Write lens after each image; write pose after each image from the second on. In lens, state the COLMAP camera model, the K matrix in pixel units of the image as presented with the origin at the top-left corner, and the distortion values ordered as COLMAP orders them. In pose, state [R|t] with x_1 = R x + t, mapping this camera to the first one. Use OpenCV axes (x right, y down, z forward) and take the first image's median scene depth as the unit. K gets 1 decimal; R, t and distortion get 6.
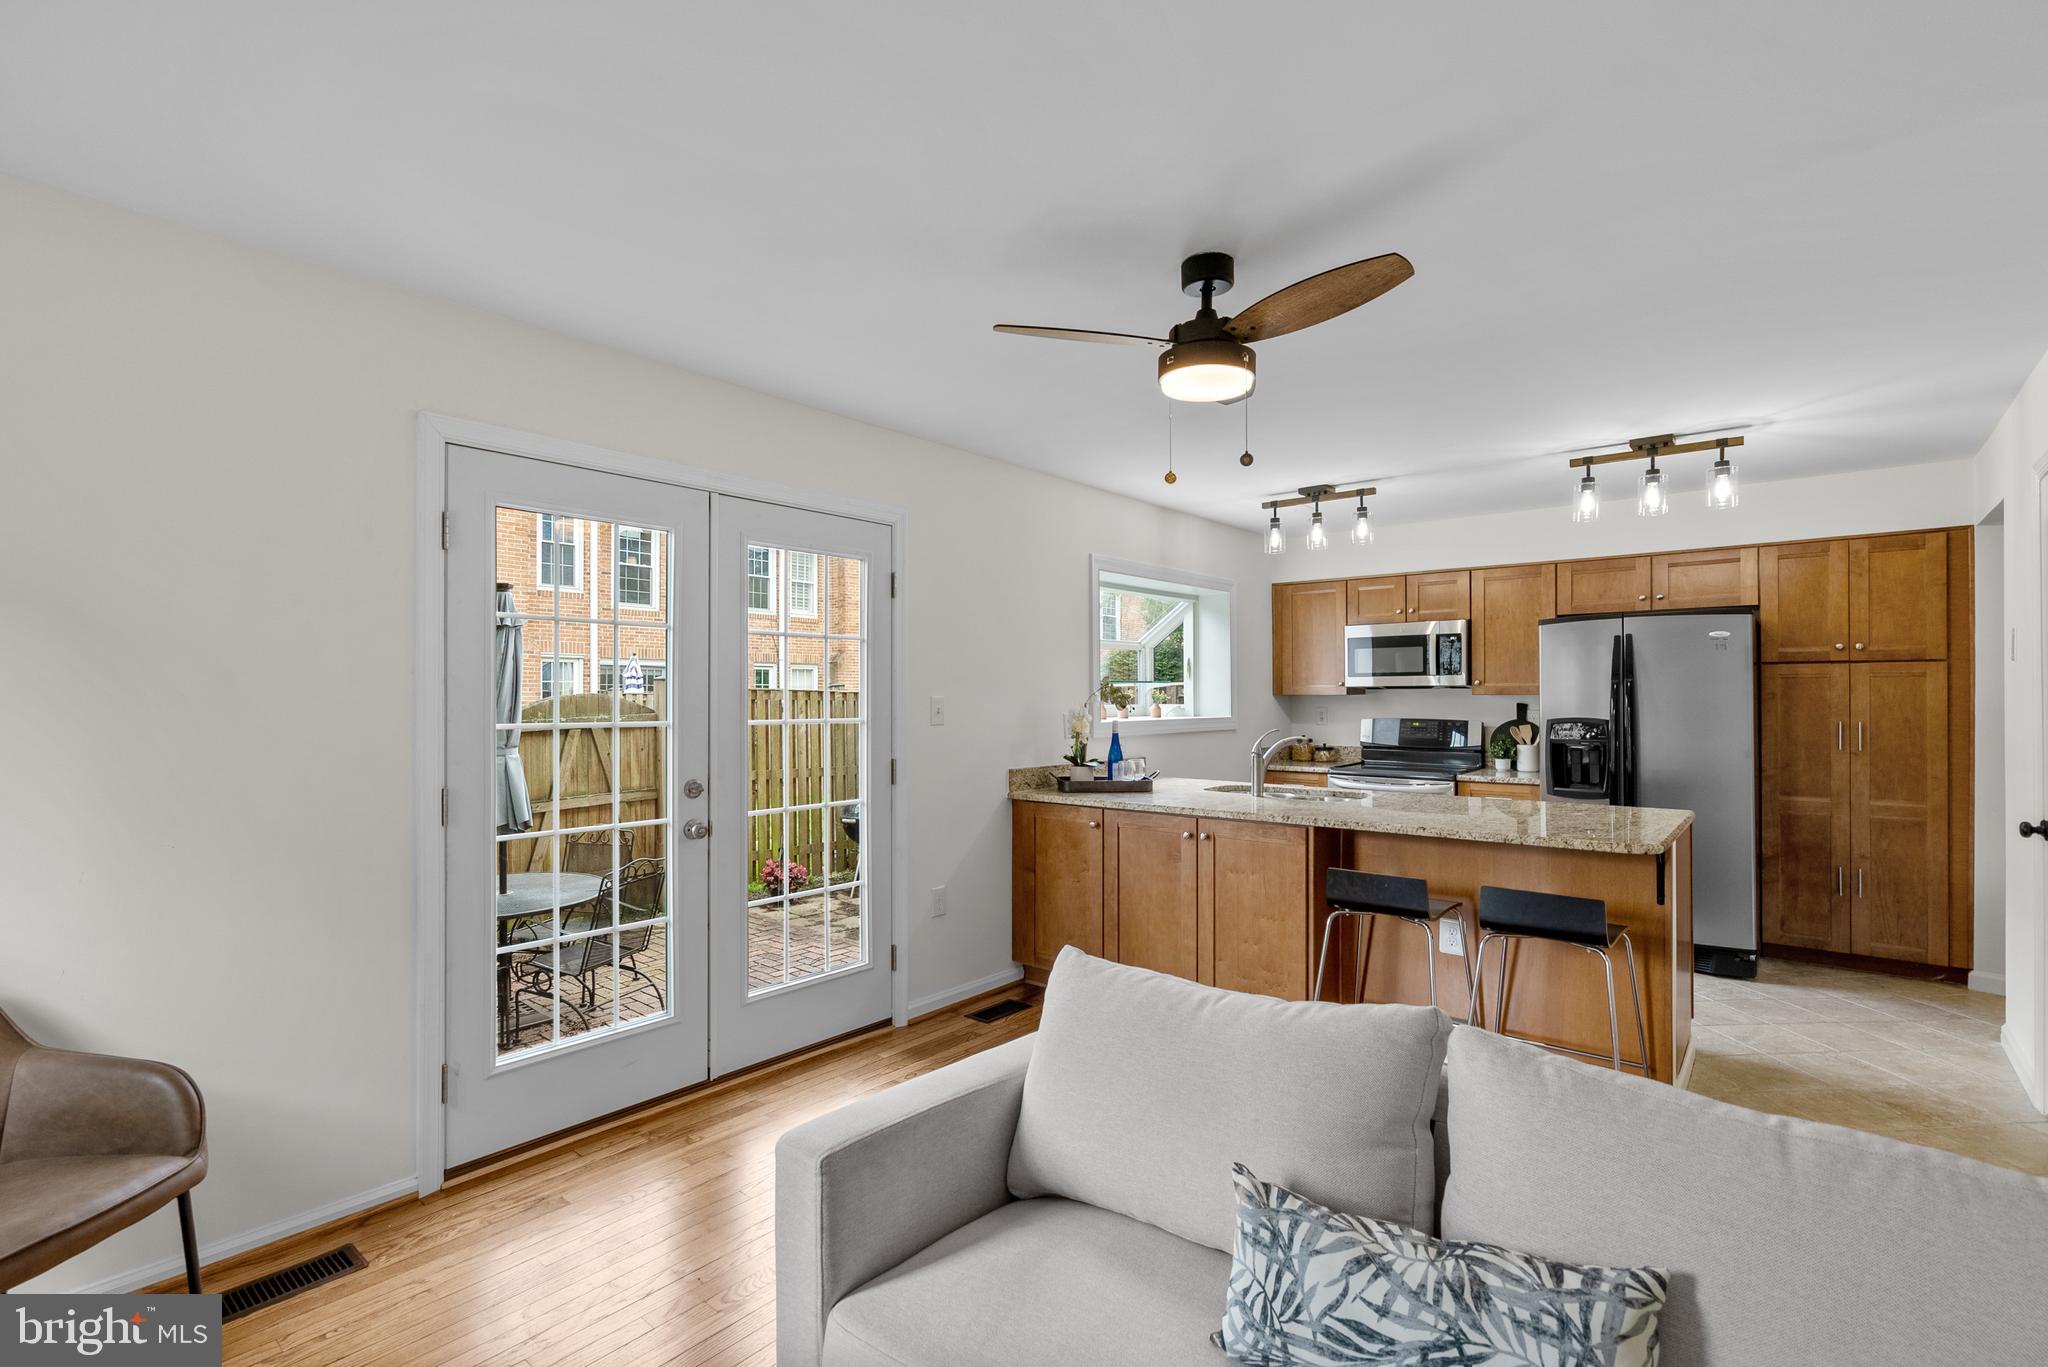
lens RADIAL K [[941.3, 0, 1022.7], [0, 941.3, 690.3], [0, 0, 1]] dist [0.000957, 0.000133]
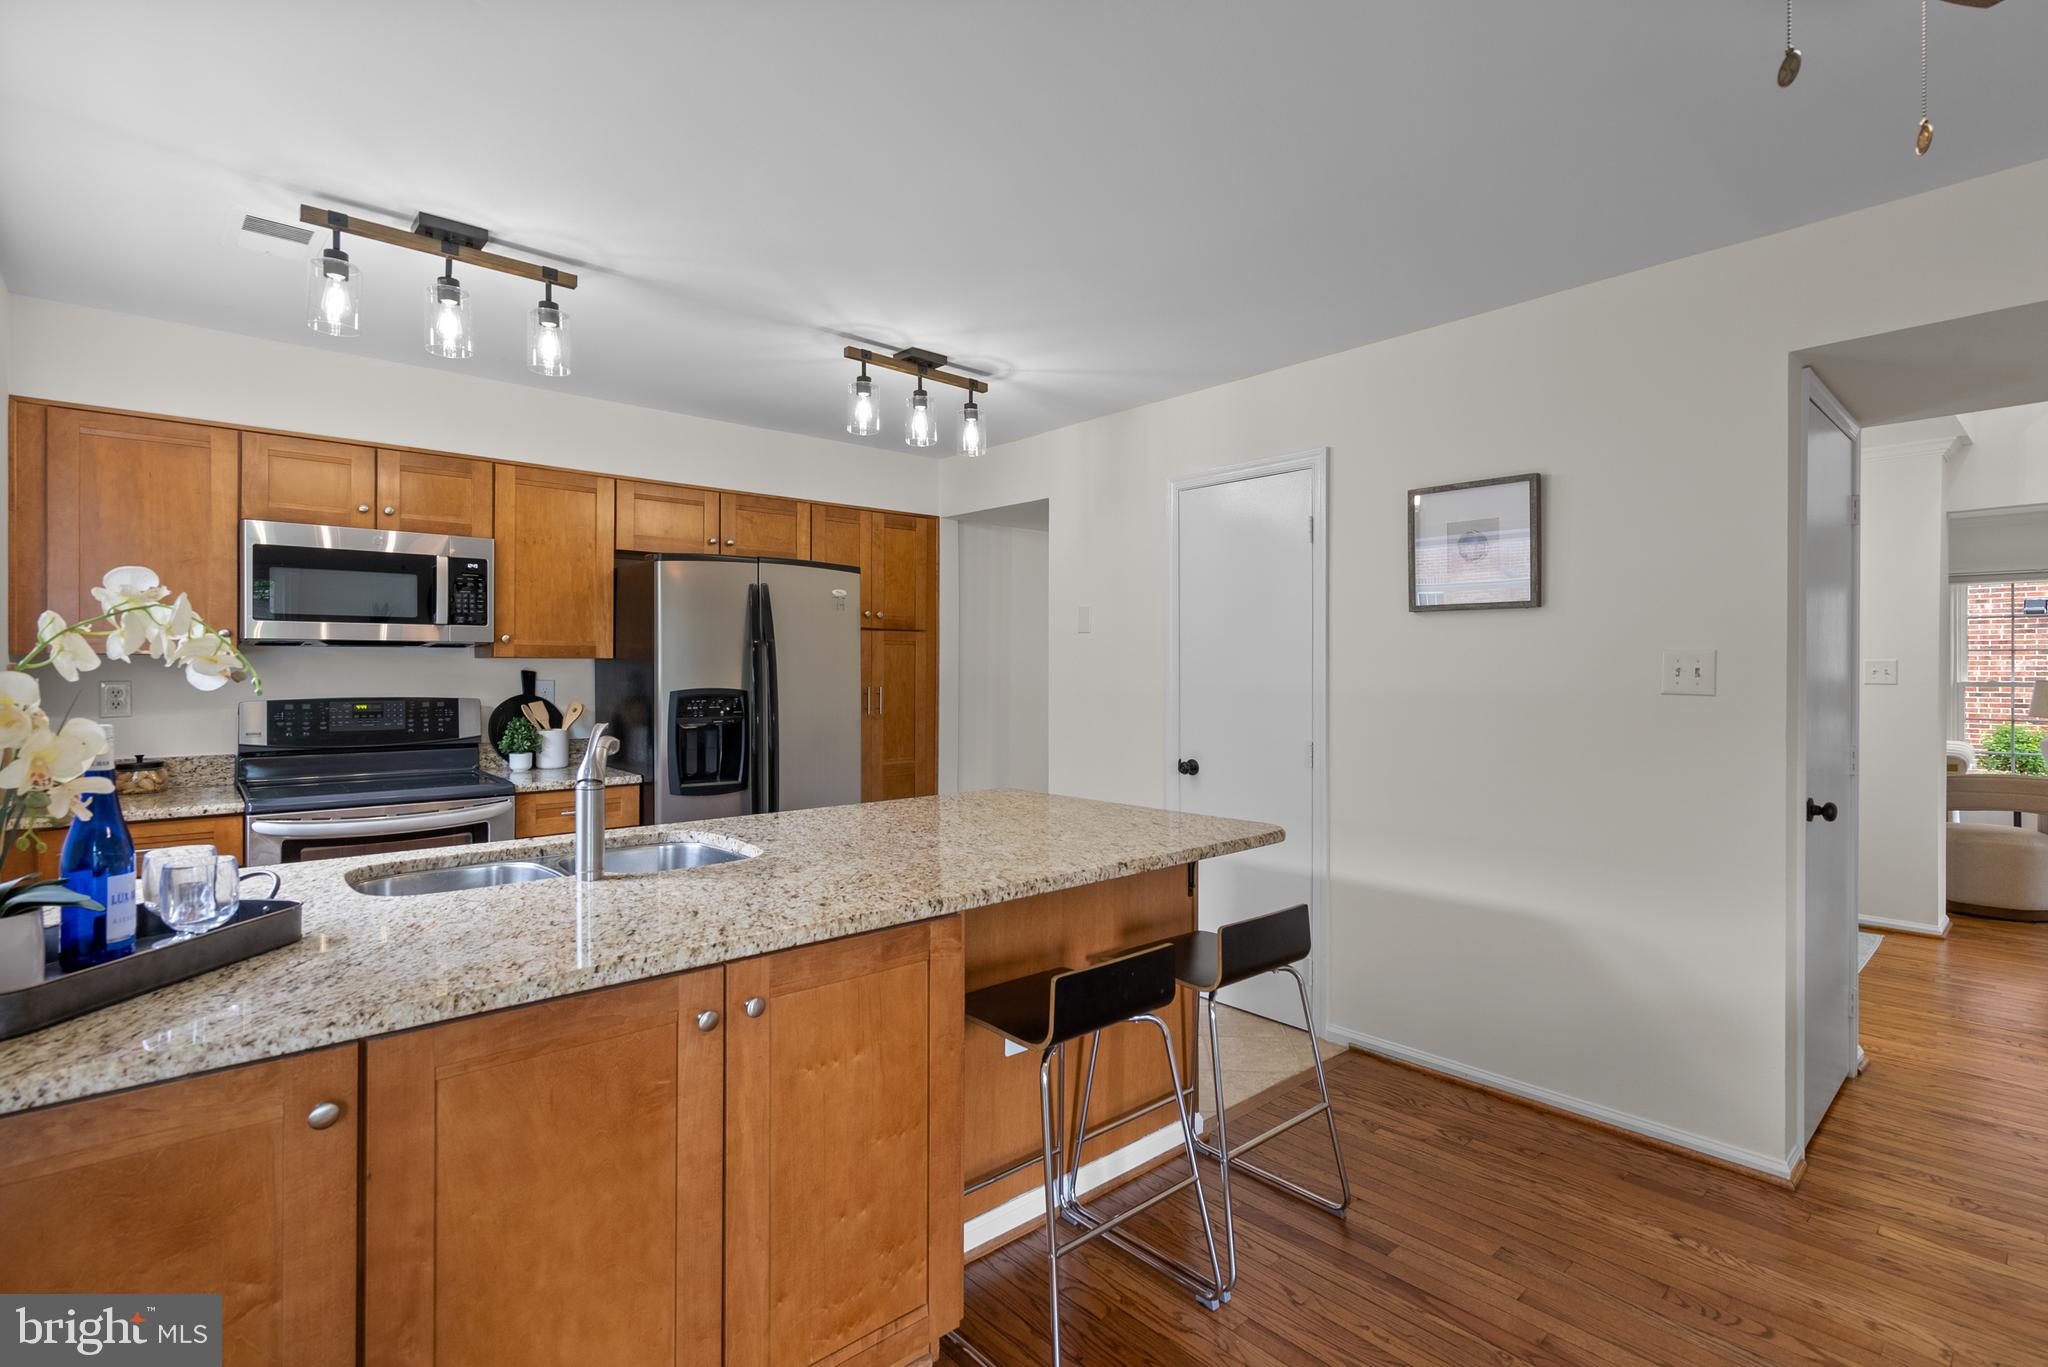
lens RADIAL K [[965.8, 0, 1027.9], [0, 965.8, 670.4], [0, 0, 1]] dist [0.001214, 0.000105]
pose [[0.142805, -0.000602, 0.989751, -0.150464], [-0.008343, 0.999964, 0.001812, 0.011569], [-0.989716, -0.008517, 0.142795, 0.671916]]
